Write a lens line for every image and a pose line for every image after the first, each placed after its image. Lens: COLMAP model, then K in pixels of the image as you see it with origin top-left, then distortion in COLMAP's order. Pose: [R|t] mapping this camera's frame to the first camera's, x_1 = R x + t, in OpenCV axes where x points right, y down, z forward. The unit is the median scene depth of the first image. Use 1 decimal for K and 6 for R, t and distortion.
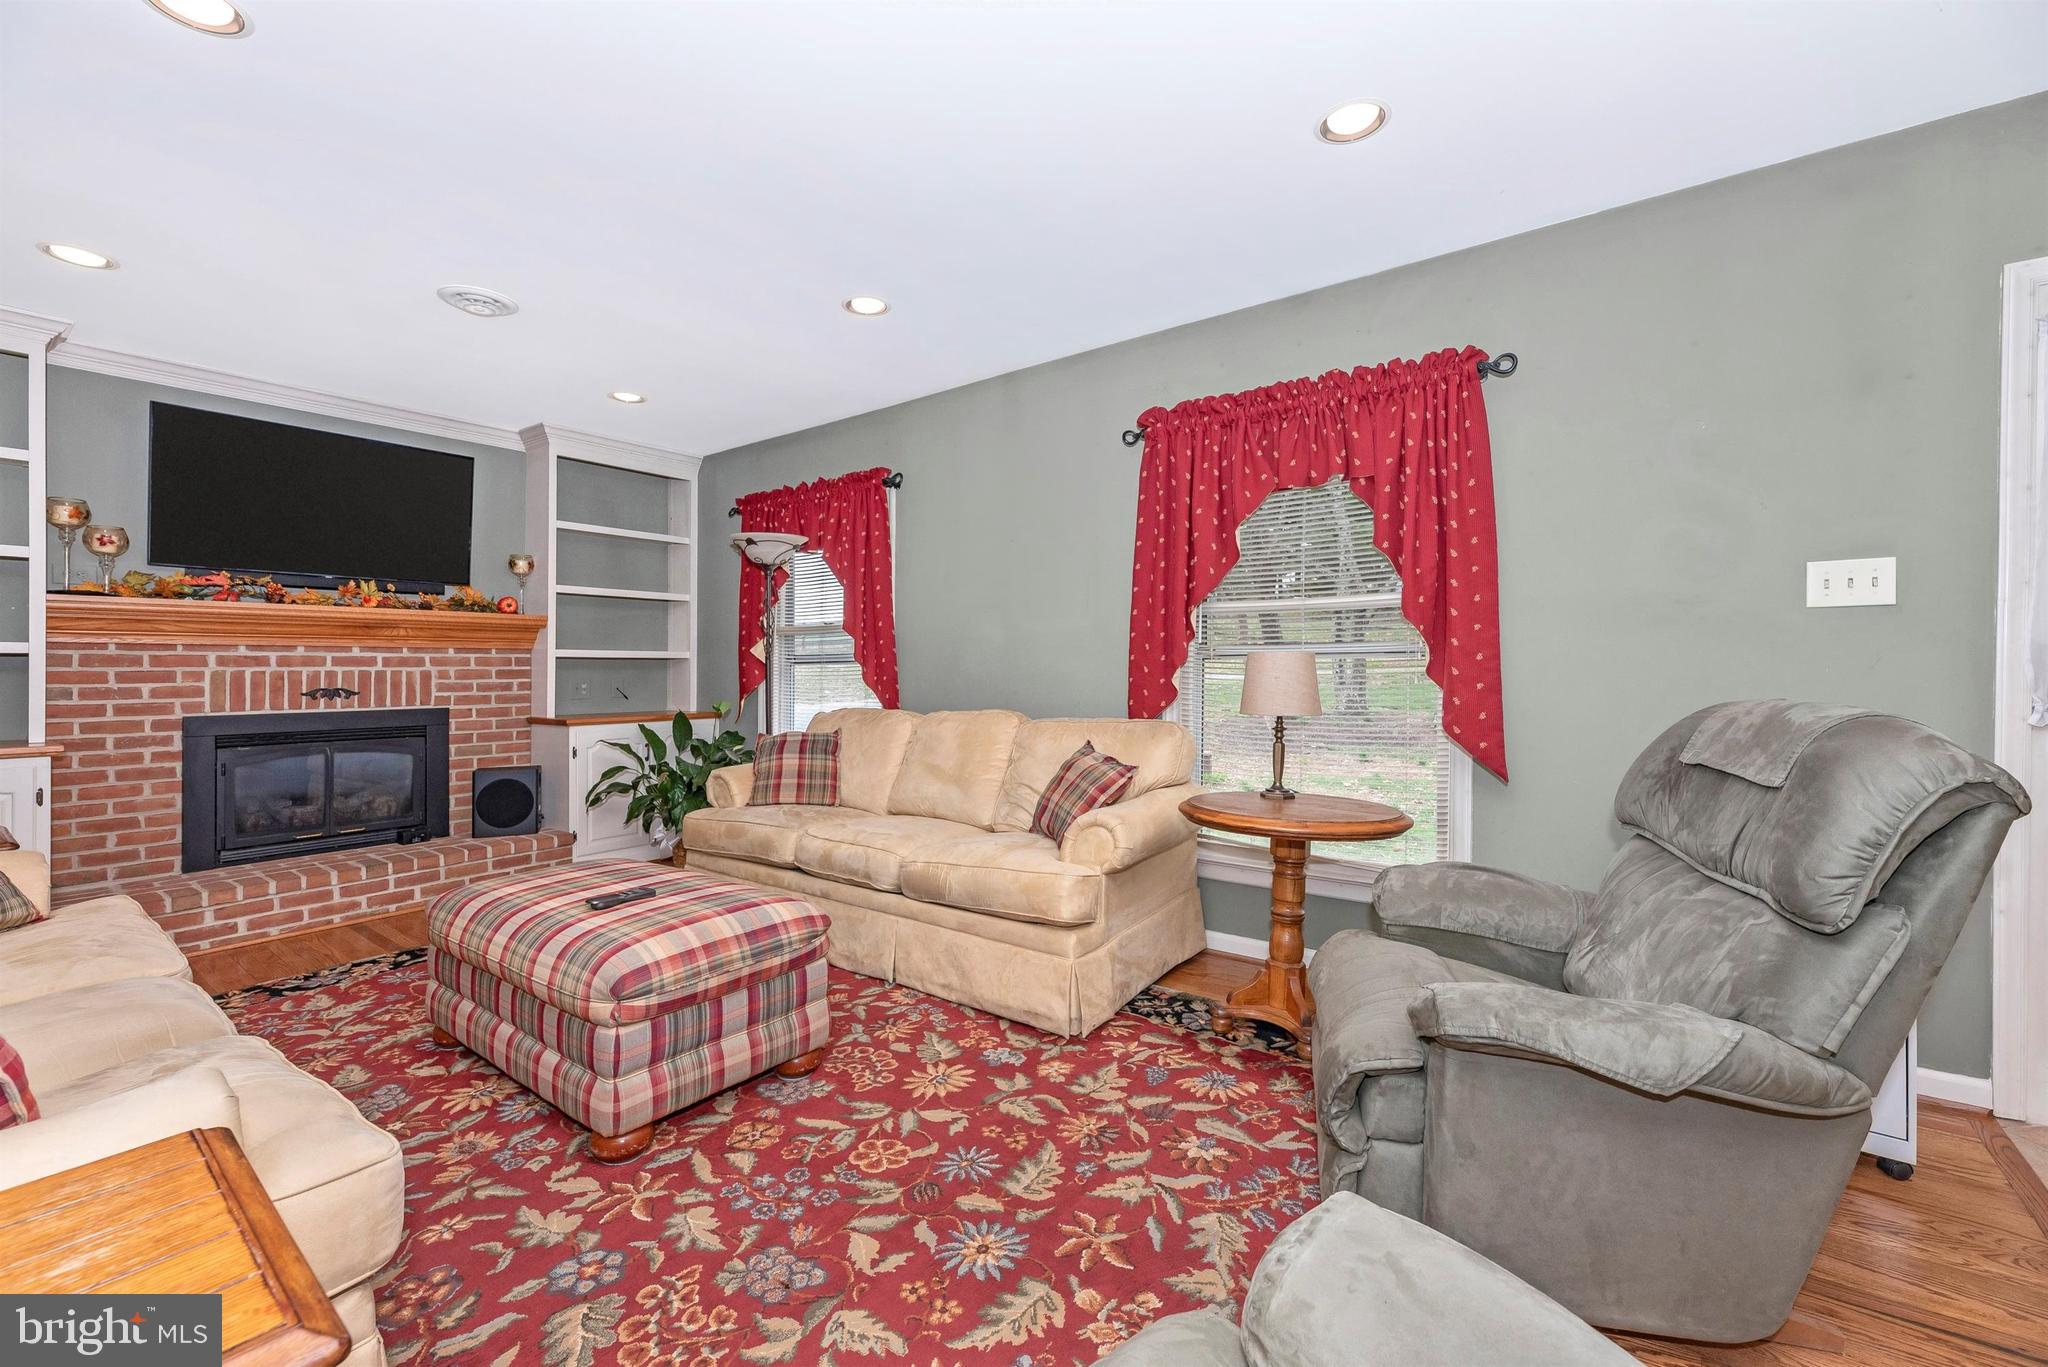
lens RADIAL K [[852.8, 0, 1025.9], [0, 852.8, 705.6], [0, 0, 1]] dist [0.001768, 0.000663]
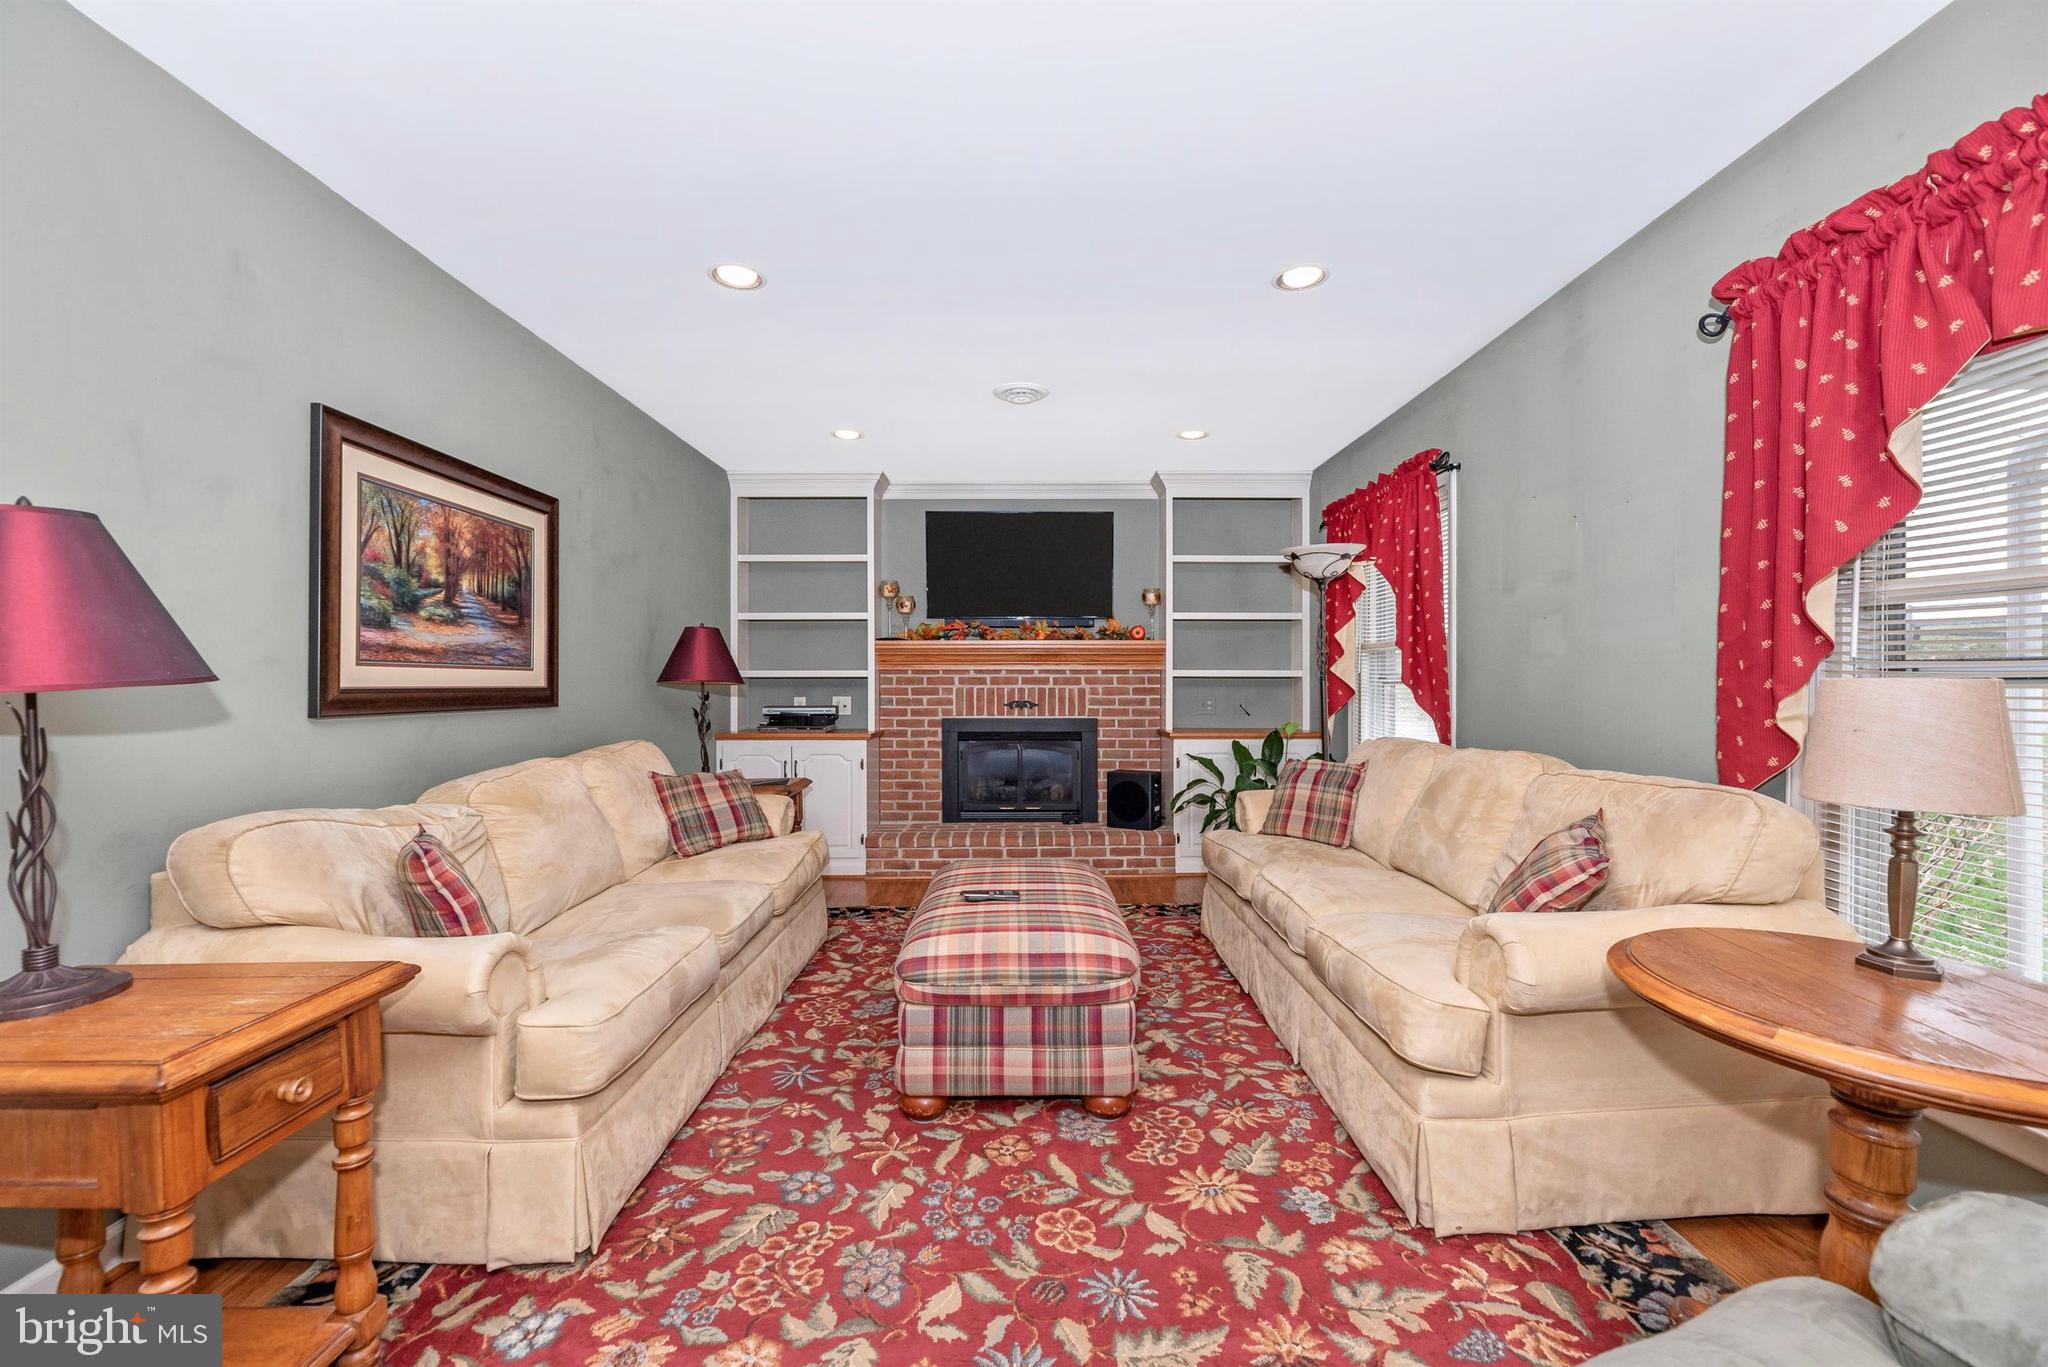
lens RADIAL K [[844.8, 0, 1028.0], [0, 844.8, 709.3], [0, 0, 1]] dist [-0.002396, -0.000157]
pose [[0.607704, 0.030326, -0.793584, 0.288386], [-0.037004, 0.999267, 0.009850, -0.023477], [0.793301, 0.023380, 0.608381, 0.226954]]
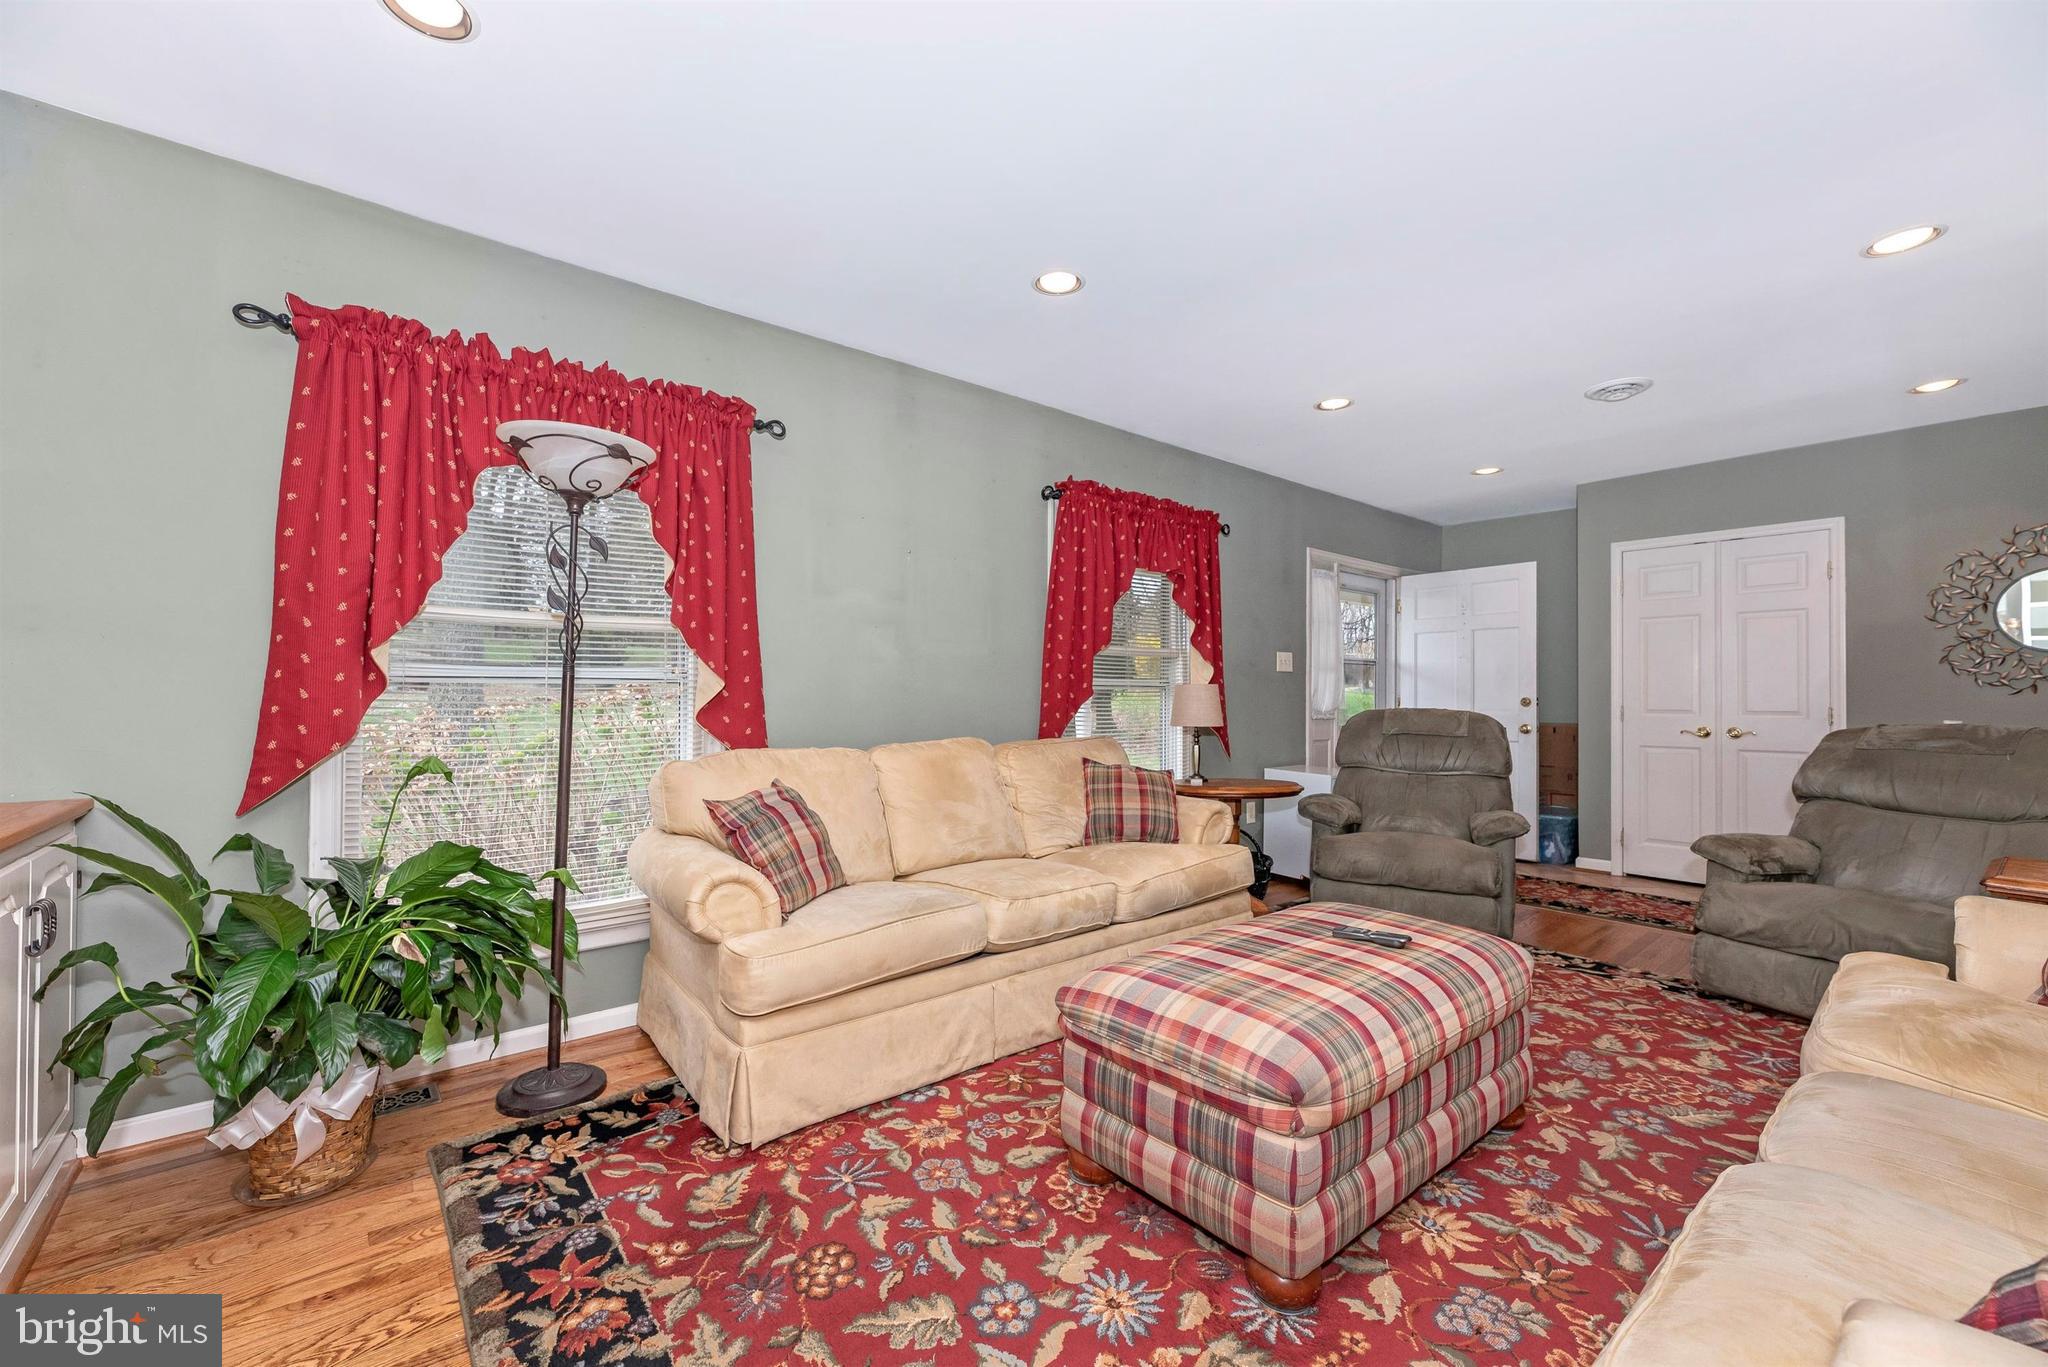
lens RADIAL K [[821.5, 0, 1014.8], [0, 821.5, 738.0], [0, 0, 1]] dist [-0.000193, 0.000114]
pose [[0.231675, -0.046422, 0.971685, -0.940740], [0.035349, 0.998603, 0.039280, -0.029241], [-0.972151, 0.025248, 0.232992, 0.769509]]
